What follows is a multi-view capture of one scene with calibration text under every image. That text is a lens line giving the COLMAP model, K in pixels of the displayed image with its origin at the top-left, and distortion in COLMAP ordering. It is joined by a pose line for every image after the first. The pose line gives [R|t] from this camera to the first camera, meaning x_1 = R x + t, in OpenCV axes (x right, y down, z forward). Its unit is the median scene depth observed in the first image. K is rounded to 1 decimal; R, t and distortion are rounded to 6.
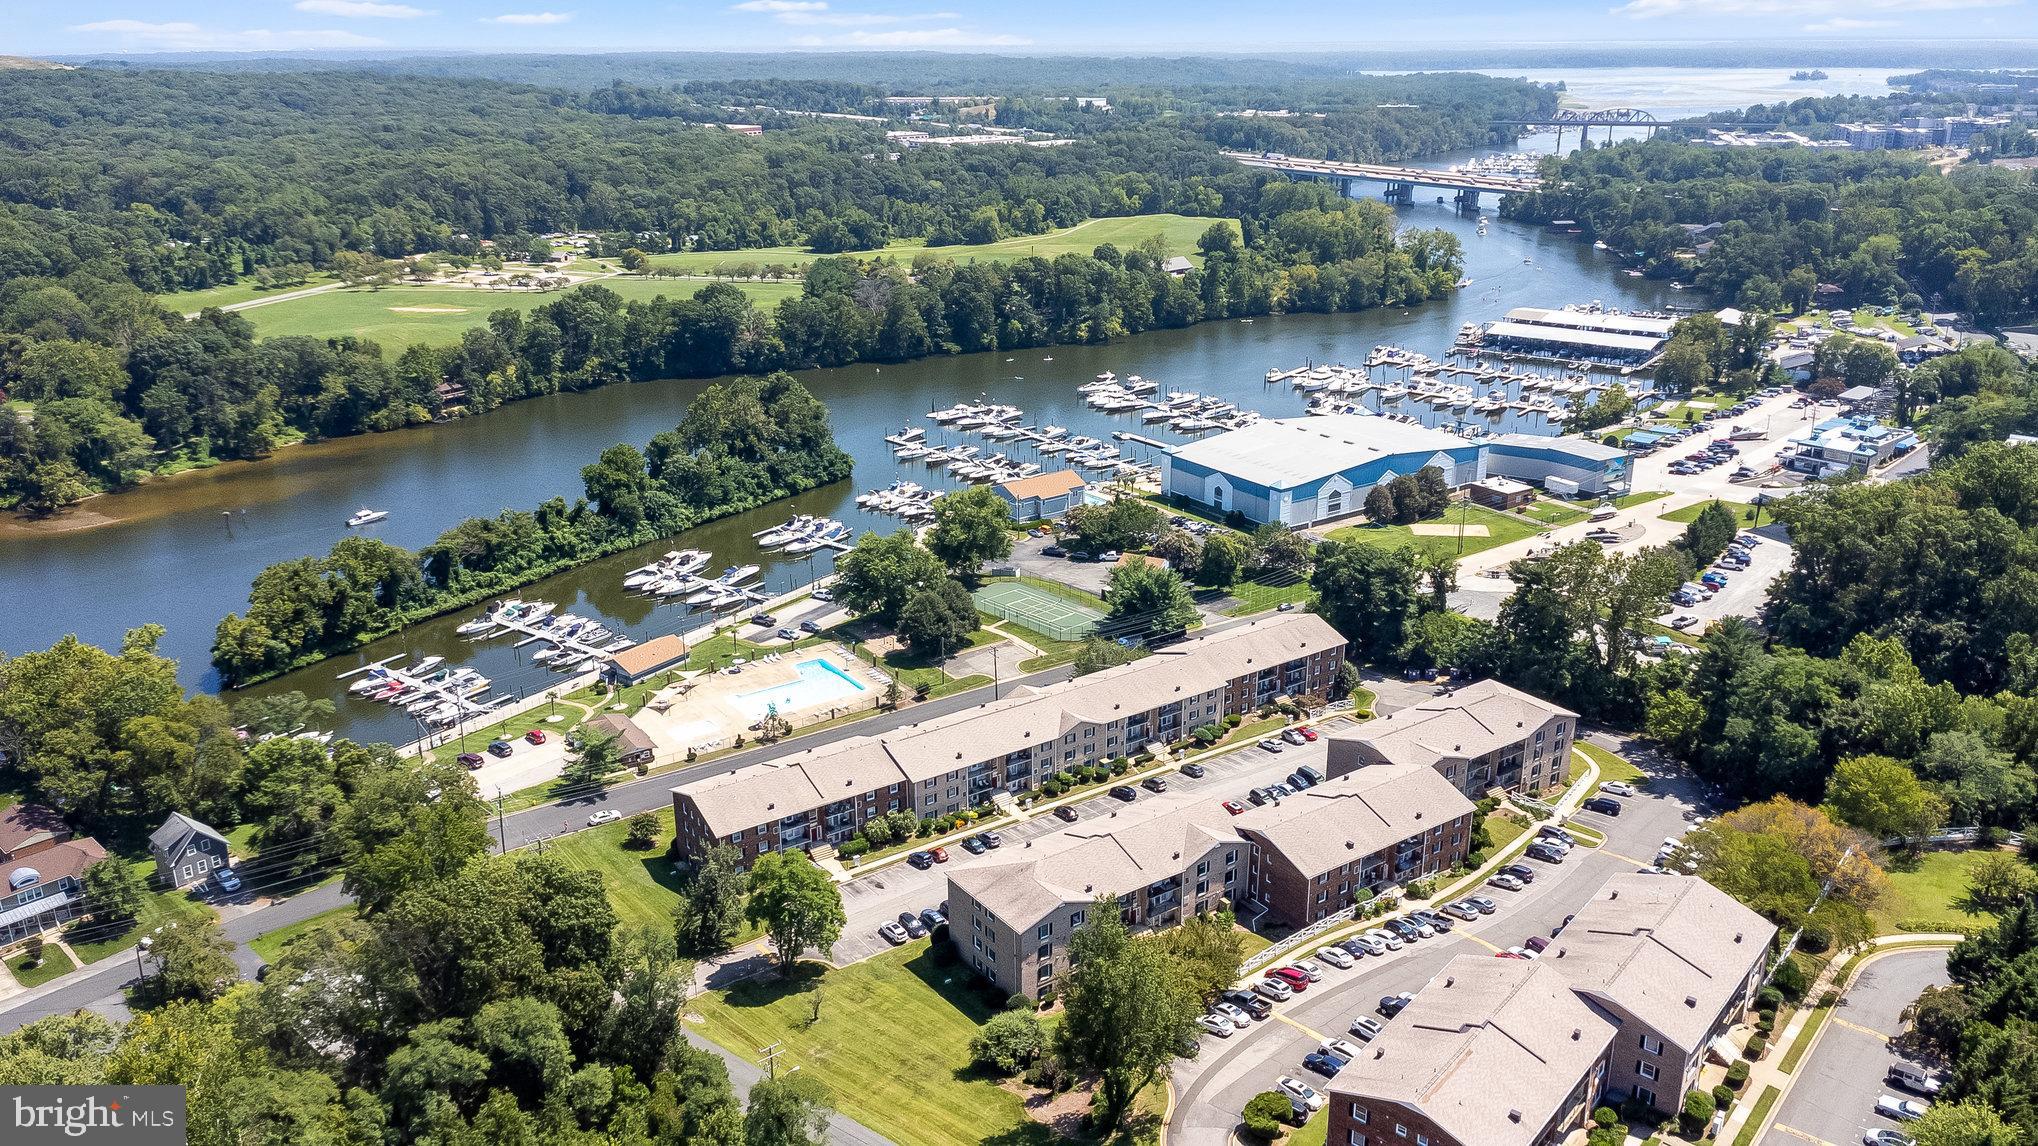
lens RADIAL K [[1477.4, 0, 1019.0], [0, 1477.4, 573.0], [0, 0, 1]] dist [0.014891, -0.010947]
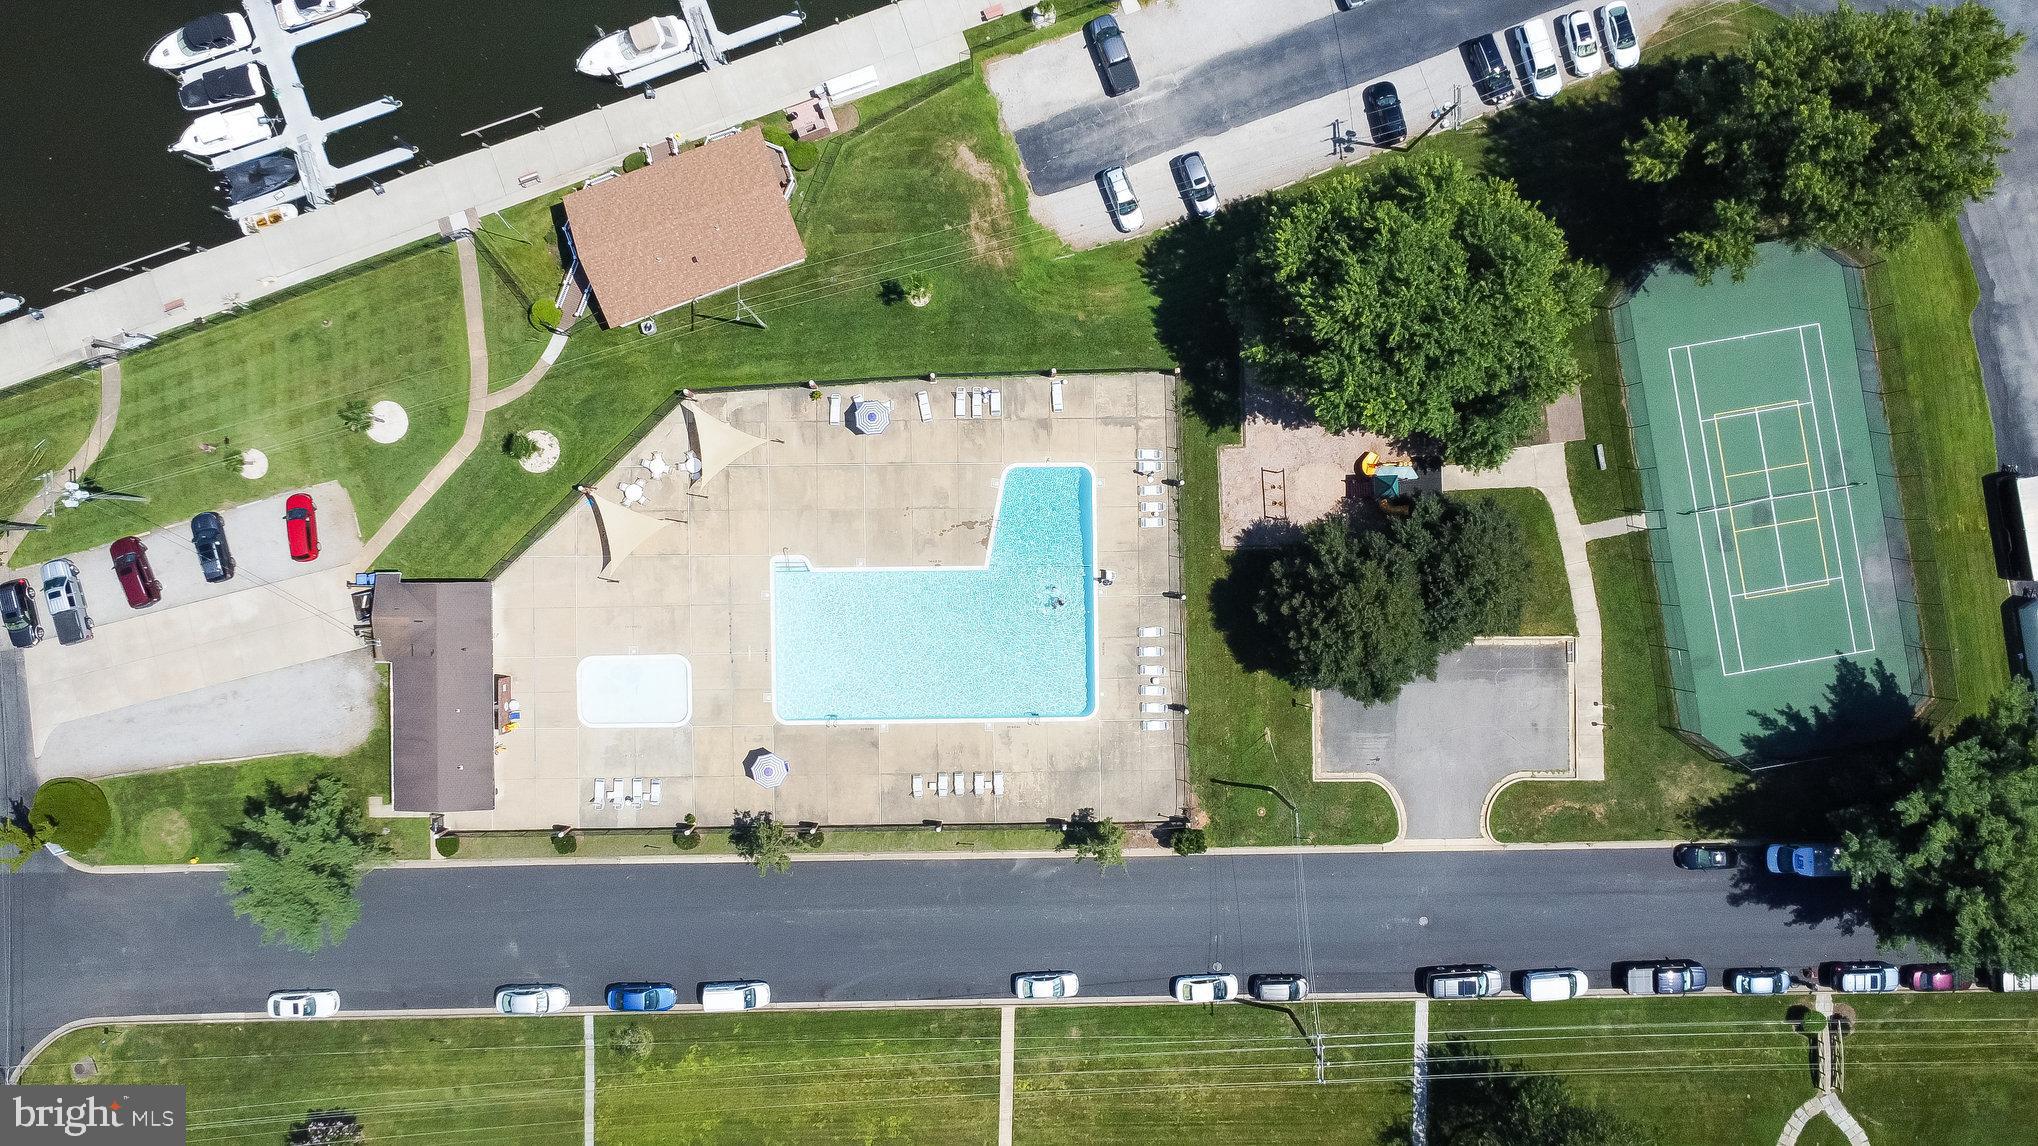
lens RADIAL K [[1477.4, 0, 1019.0], [0, 1477.4, 573.0], [0, 0, 1]] dist [0.014891, -0.010947]
pose [[0.827812, 0.560756, 0.016703, -0.127311], [-0.203795, 0.272845, 0.940225, -0.258980], [0.522680, -0.781734, 0.340143, 0.766687]]
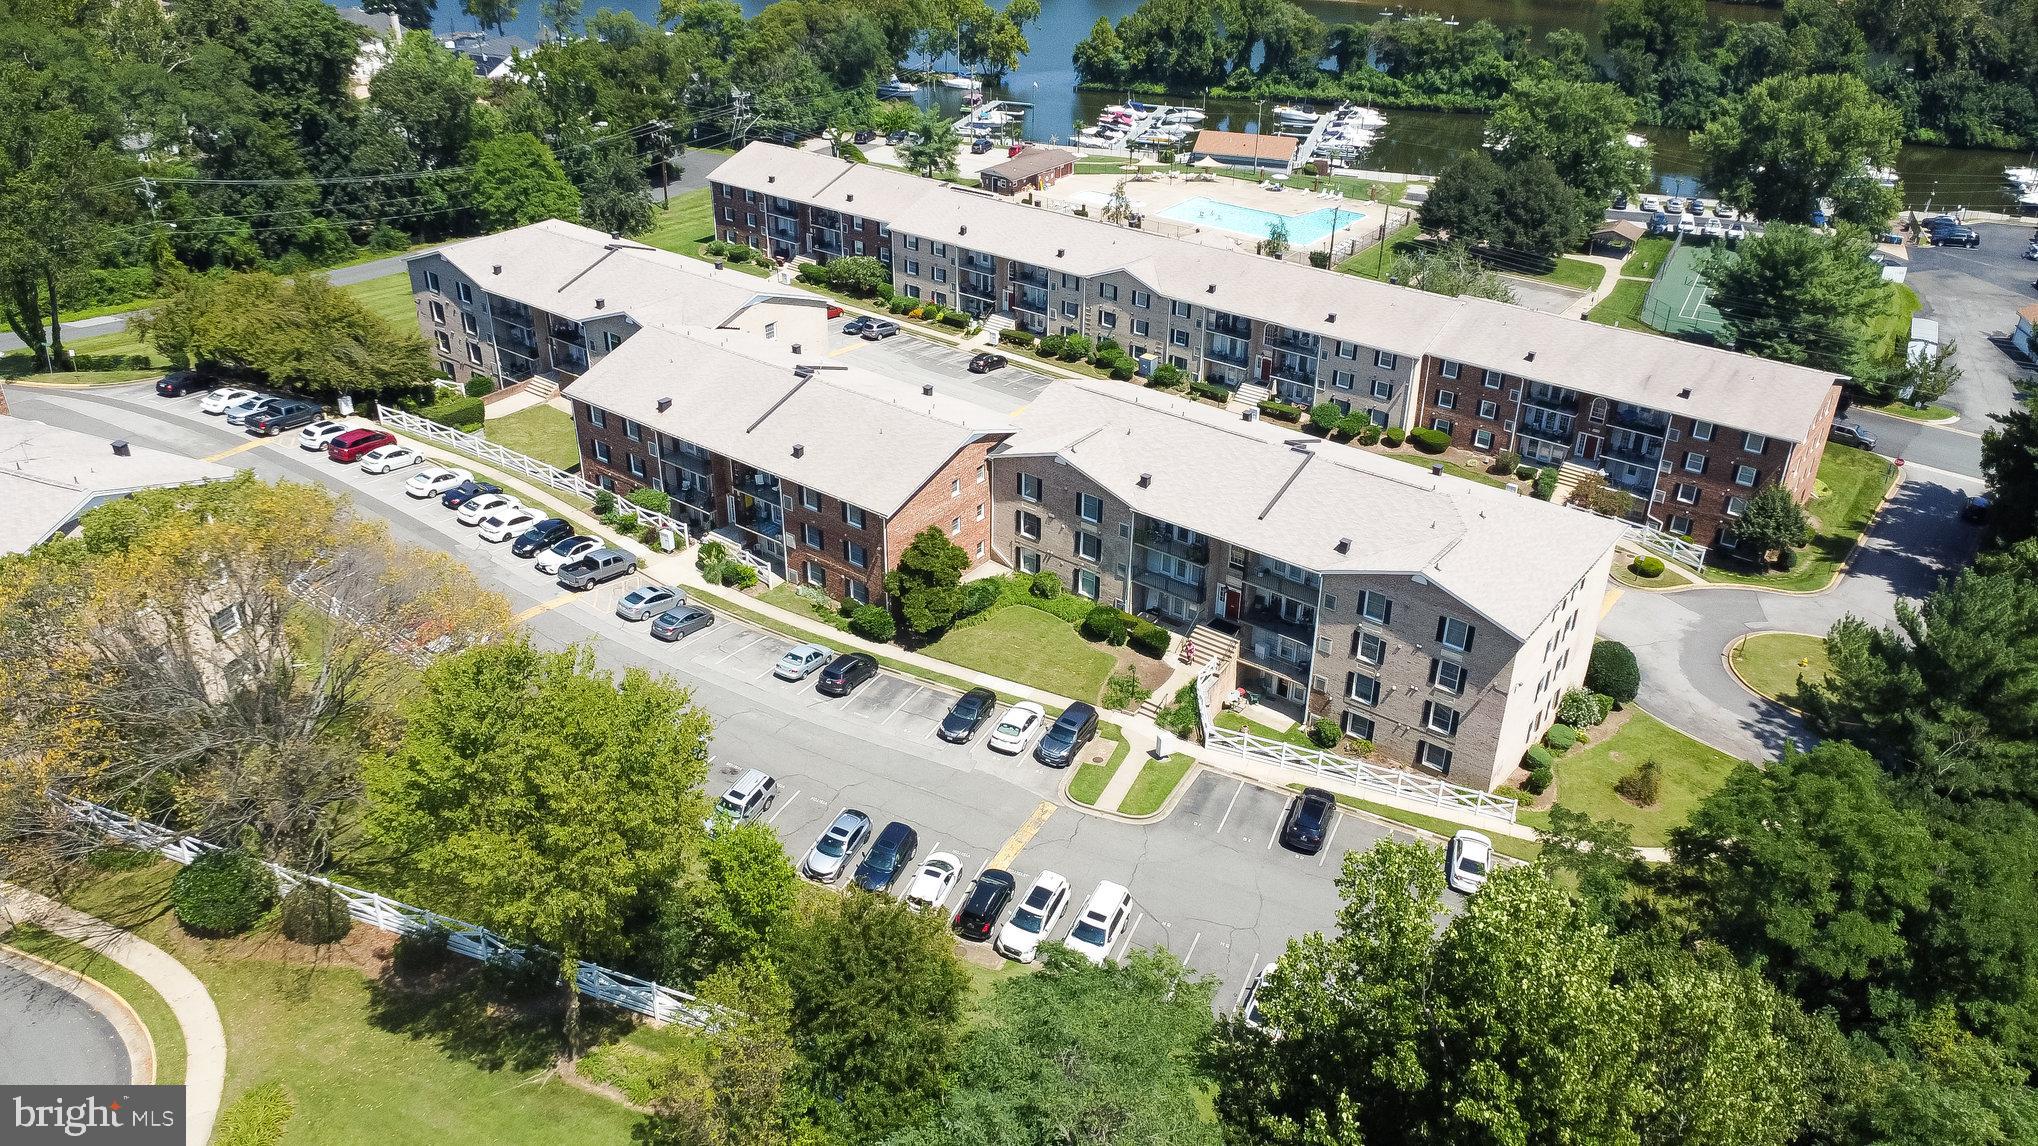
lens RADIAL K [[1477.4, 0, 1019.0], [0, 1477.4, 573.0], [0, 0, 1]] dist [0.014891, -0.010947]
pose [[0.295264, 0.472904, -0.830170, 0.441796], [-0.325235, 0.866765, 0.378075, -0.006241], [0.898355, 0.158369, 0.409729, 0.536323]]
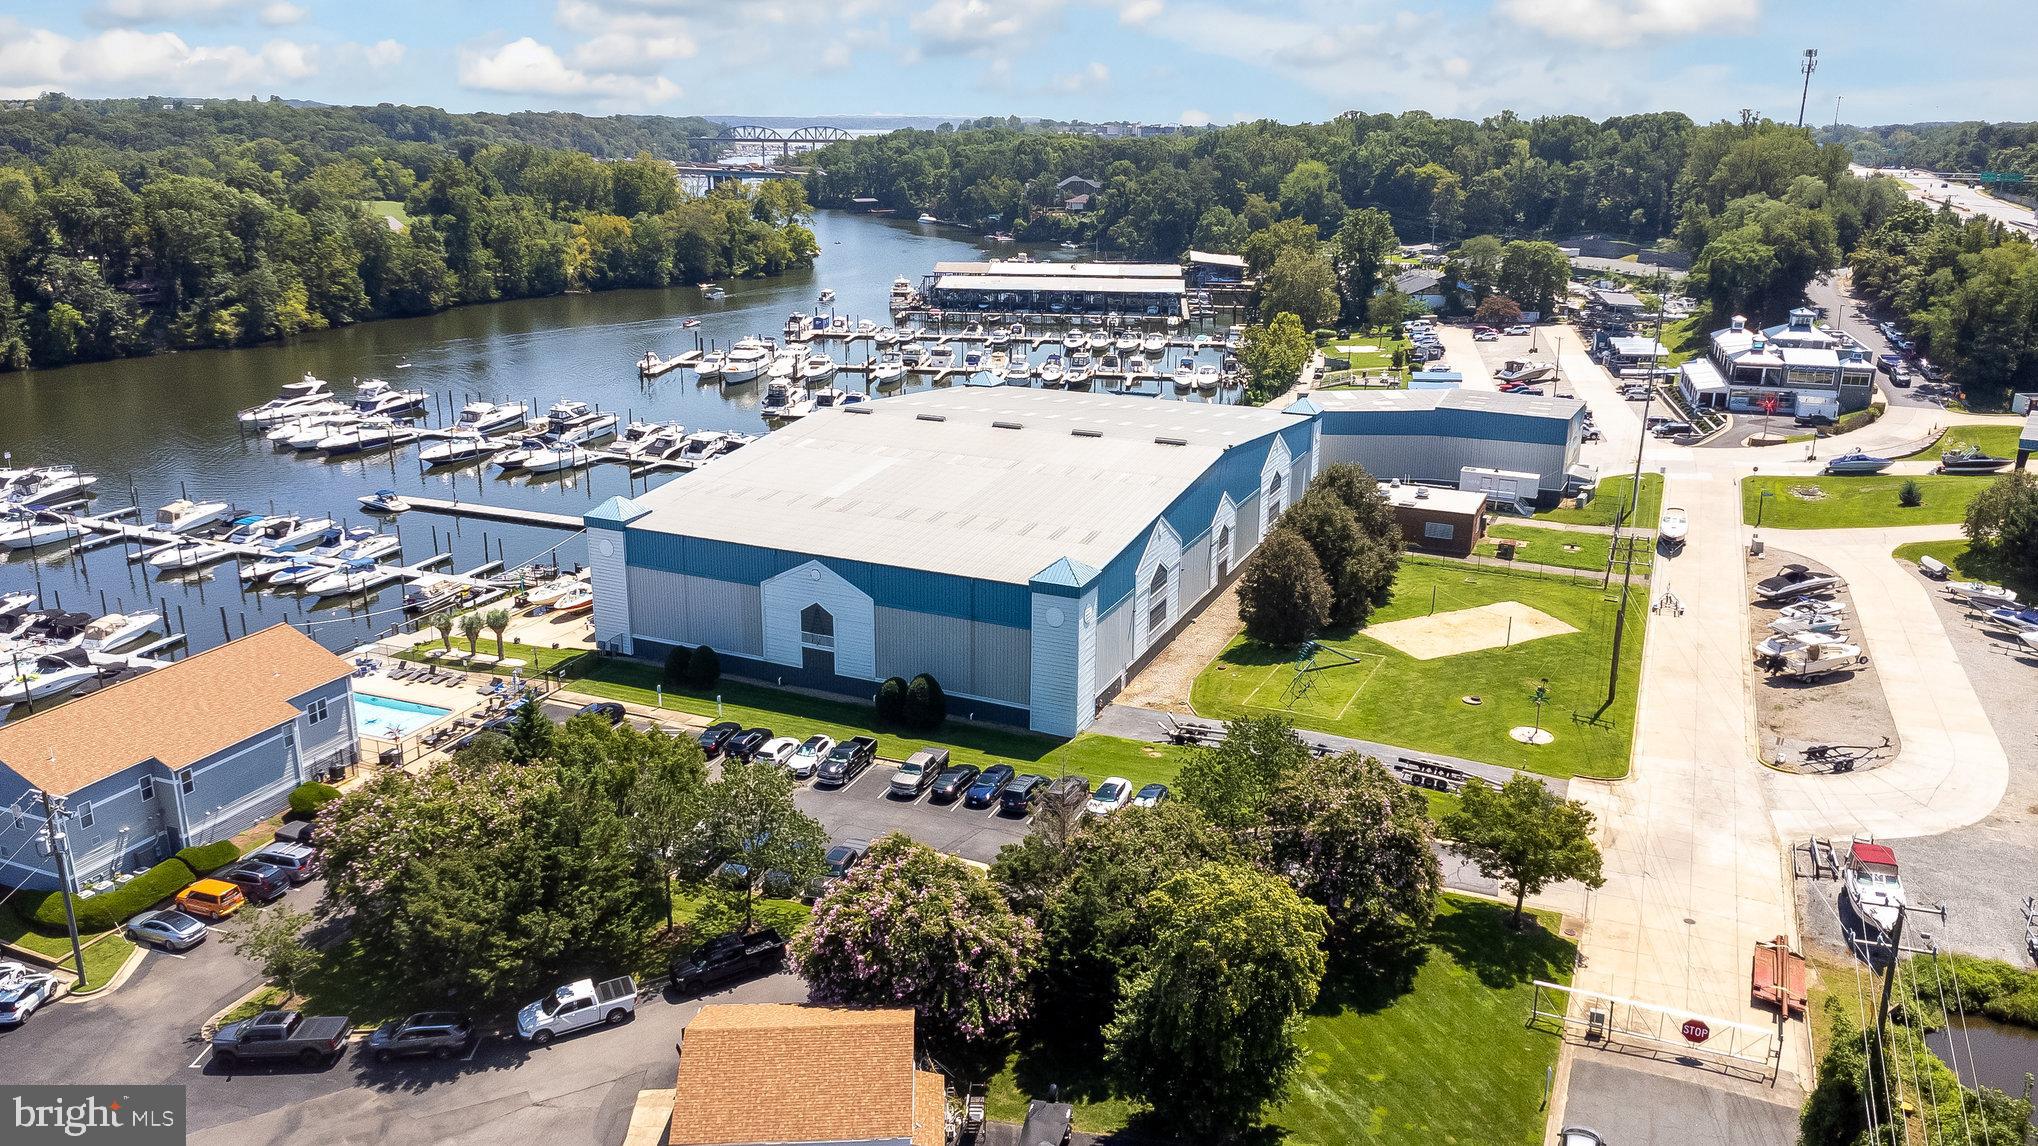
lens RADIAL K [[1477.4, 0, 1019.0], [0, 1477.4, 573.0], [0, 0, 1]] dist [0.014891, -0.010947]
pose [[0.855731, -0.140721, 0.497917, 0.020384], [0.161152, 0.986928, 0.001966, -0.070976], [-0.491685, 0.078558, 0.867222, 0.852259]]
